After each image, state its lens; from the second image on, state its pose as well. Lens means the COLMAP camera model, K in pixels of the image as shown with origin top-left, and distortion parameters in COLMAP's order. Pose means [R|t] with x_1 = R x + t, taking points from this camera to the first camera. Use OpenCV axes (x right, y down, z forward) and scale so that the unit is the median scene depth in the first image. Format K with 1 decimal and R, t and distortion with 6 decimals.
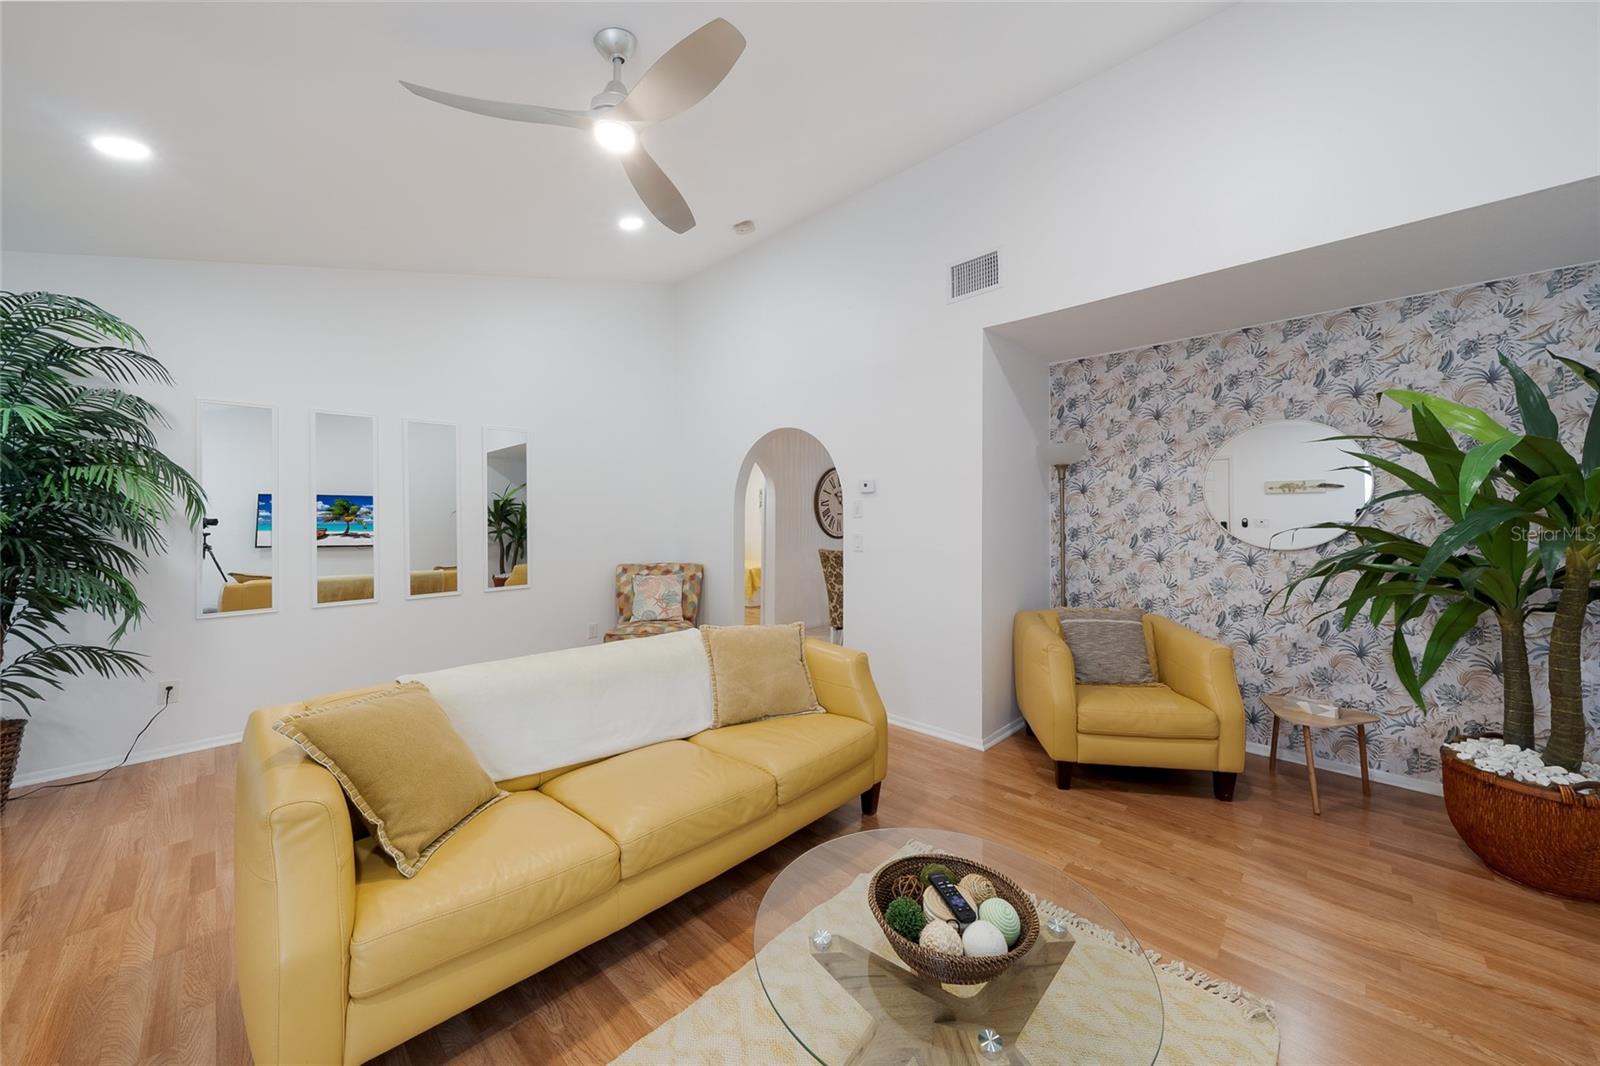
lens RADIAL K [[567.2, 0, 798.2], [0, 567.2, 511.6], [0, 0, 1]] dist [0.001096, -0.000081]
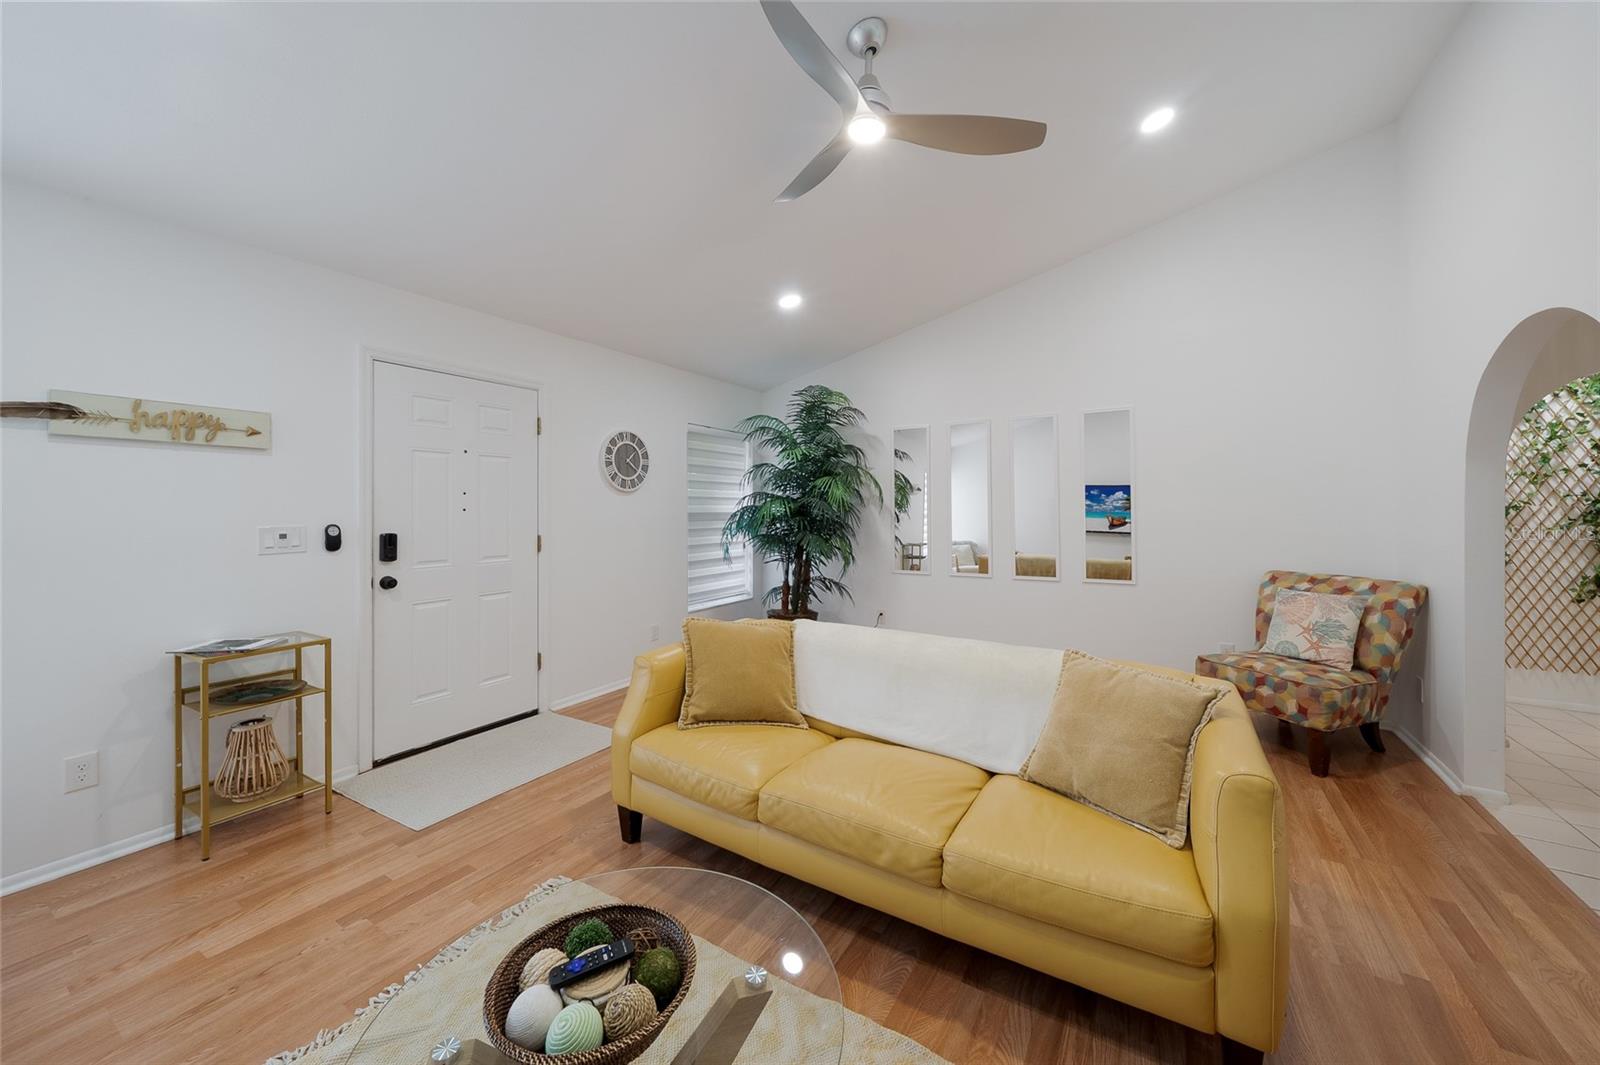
lens RADIAL K [[588.0, 0, 797.9], [0, 588.0, 507.4], [0, 0, 1]] dist [0.001250, 0.000065]
pose [[0.231481, 0.000329, -0.972839, 0.416787], [0.013048, 0.999909, 0.003443, 0.005359], [0.972752, -0.013490, 0.231456, 0.390119]]
